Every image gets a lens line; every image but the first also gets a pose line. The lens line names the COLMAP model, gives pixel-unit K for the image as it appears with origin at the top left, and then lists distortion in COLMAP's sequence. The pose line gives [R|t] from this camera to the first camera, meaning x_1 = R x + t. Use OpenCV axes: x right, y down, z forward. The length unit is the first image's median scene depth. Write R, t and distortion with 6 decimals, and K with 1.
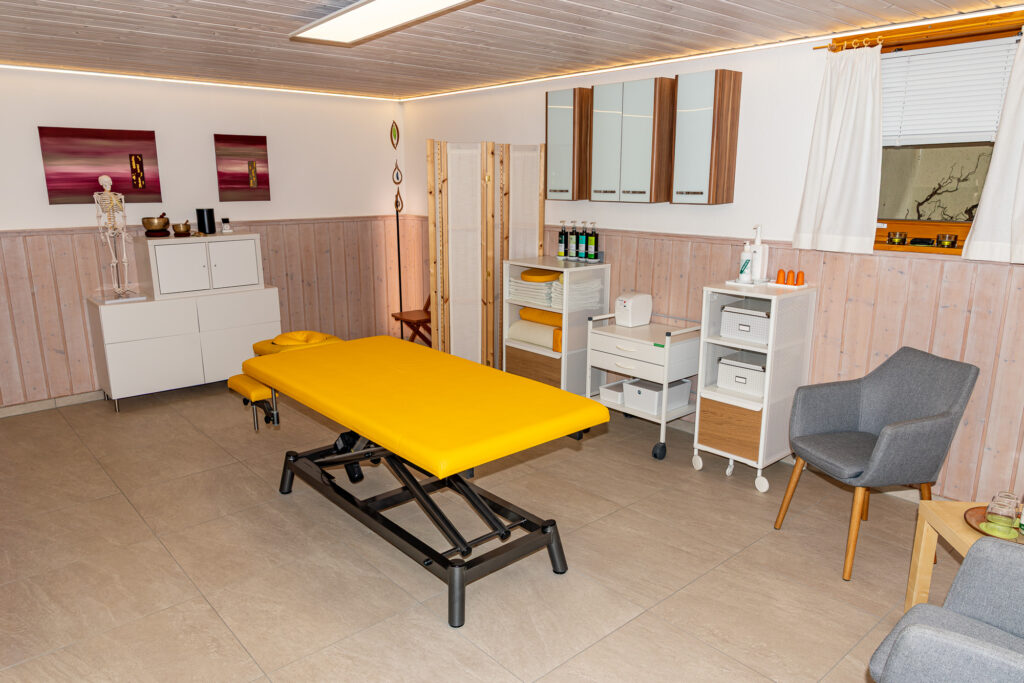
lens RADIAL K [[701.5, 0, 510.8], [0, 701.5, 347.9], [0, 0, 1]] dist [-0.002104, -0.004087]
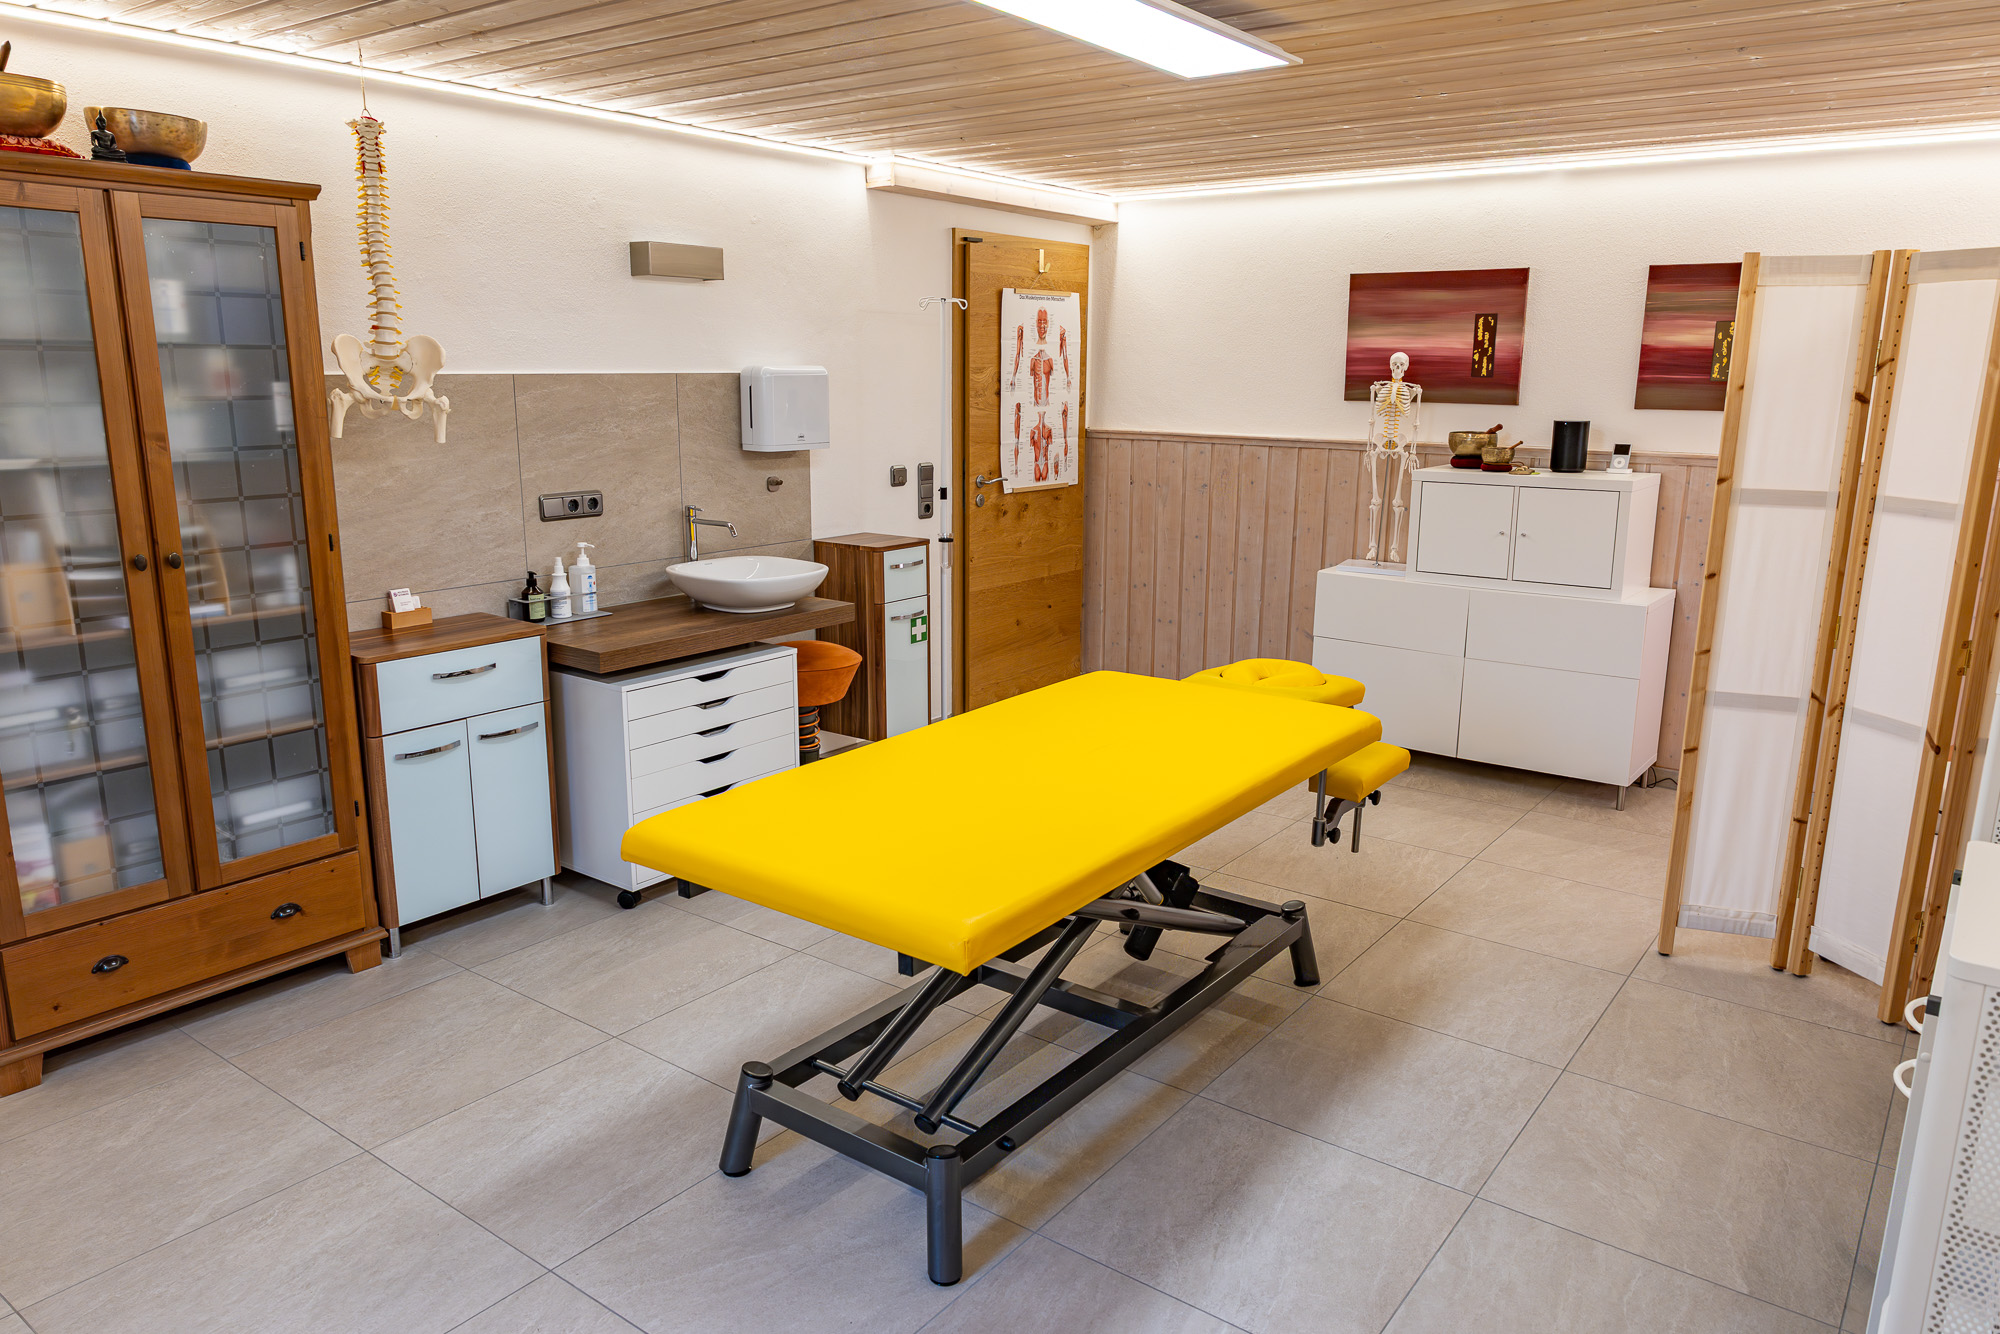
lens RADIAL K [[1358.2, 0, 1007.0], [0, 1358.2, 680.7], [0, 0, 1]] dist [-0.002225, -0.004696]
pose [[0.193262, 0.223660, -0.955315, 0.466961], [-0.236431, 0.955595, 0.175895, -0.106721], [0.952234, 0.191872, 0.237560, 0.470463]]
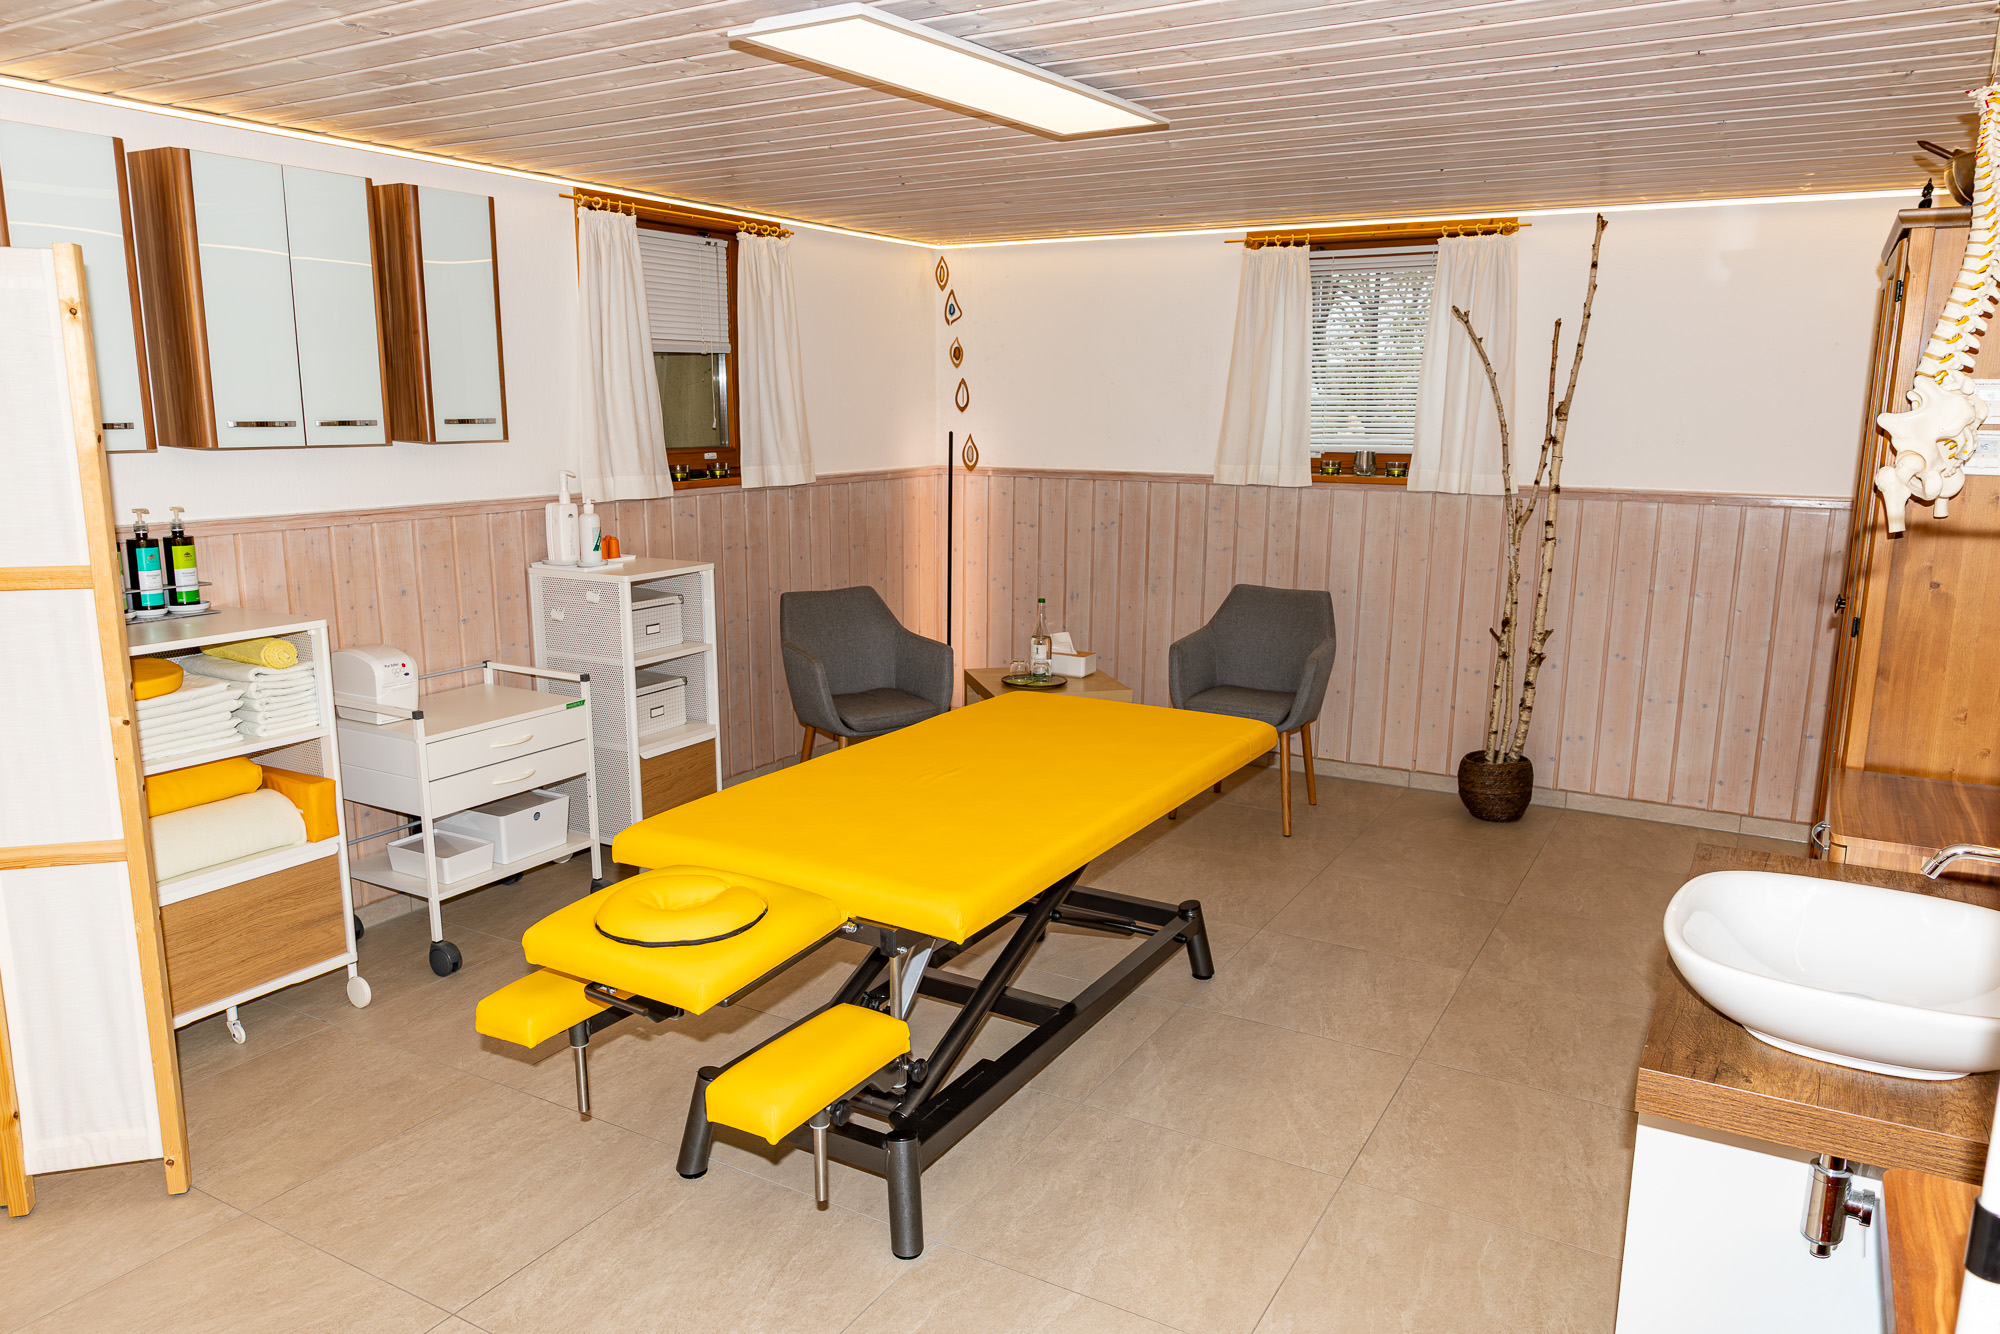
lens RADIAL K [[1358.2, 0, 1007.0], [0, 1358.2, 680.7], [0, 0, 1]] dist [-0.002225, -0.004696]
pose [[-0.317776, -0.192723, 0.928373, -0.701016], [0.216307, 0.938571, 0.268880, -0.187591], [-0.923163, 0.286257, -0.256568, 0.789447]]
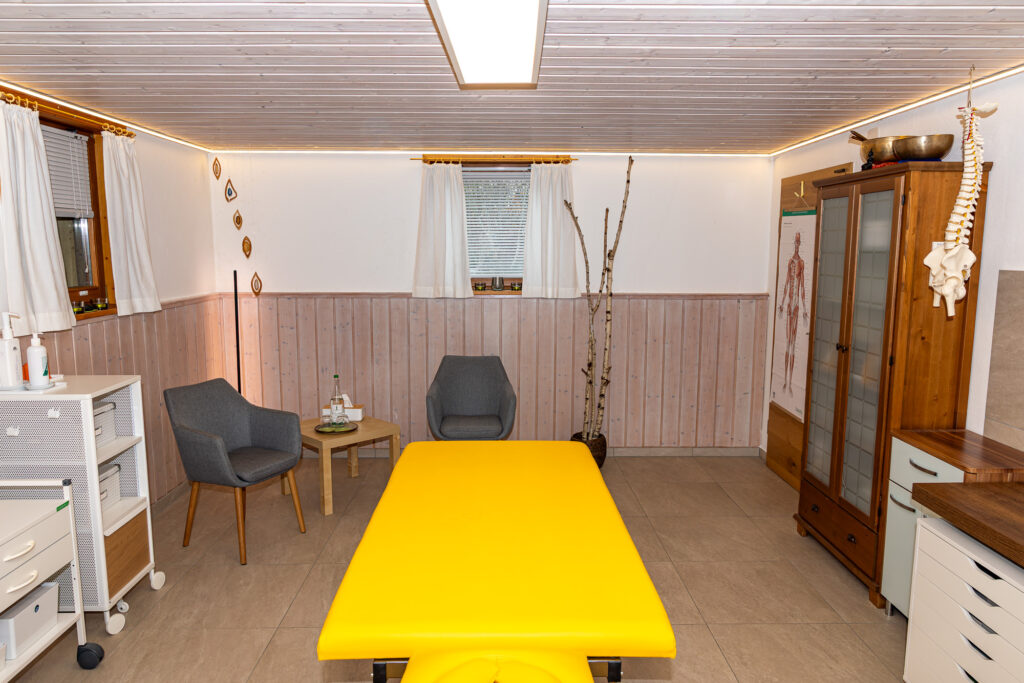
lens RADIAL K [[701.5, 0, 510.8], [0, 701.5, 347.9], [0, 0, 1]] dist [-0.002104, -0.004087]
pose [[-0.760173, -0.093539, 0.642952, -0.410940], [0.150075, 0.937543, 0.313833, -0.229646], [-0.632151, 0.335058, -0.698657, 0.939847]]
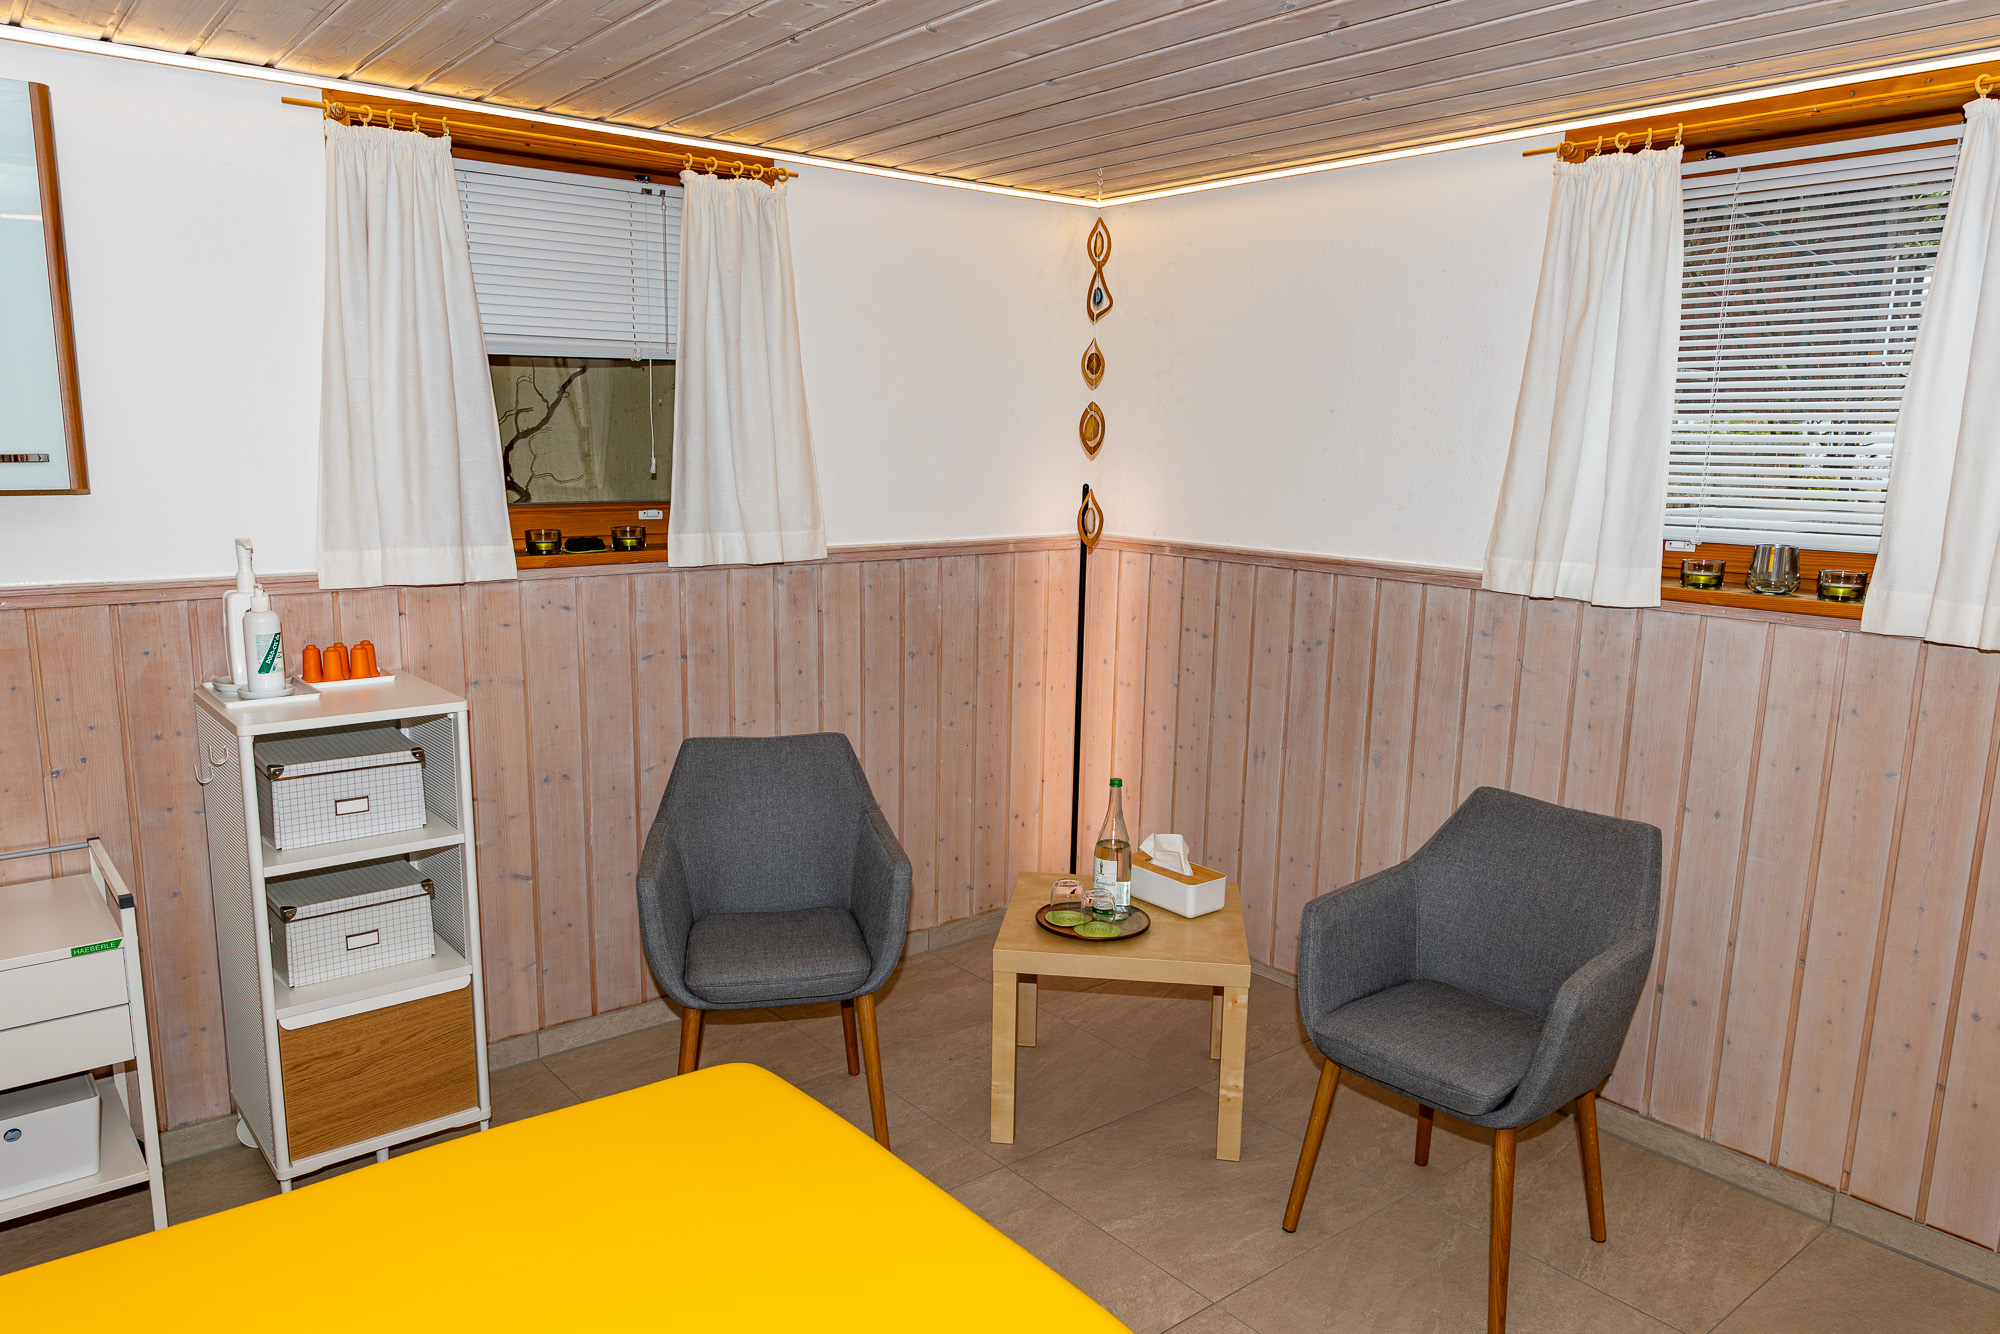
lens RADIAL K [[1358.2, 0, 1007.0], [0, 1358.2, 680.7], [0, 0, 1]] dist [-0.002225, -0.004696]
pose [[0.037291, -0.178255, 0.983277, -0.281051], [0.216741, 0.961982, 0.166174, -0.106603], [-0.975517, 0.206920, 0.074509, 0.445835]]
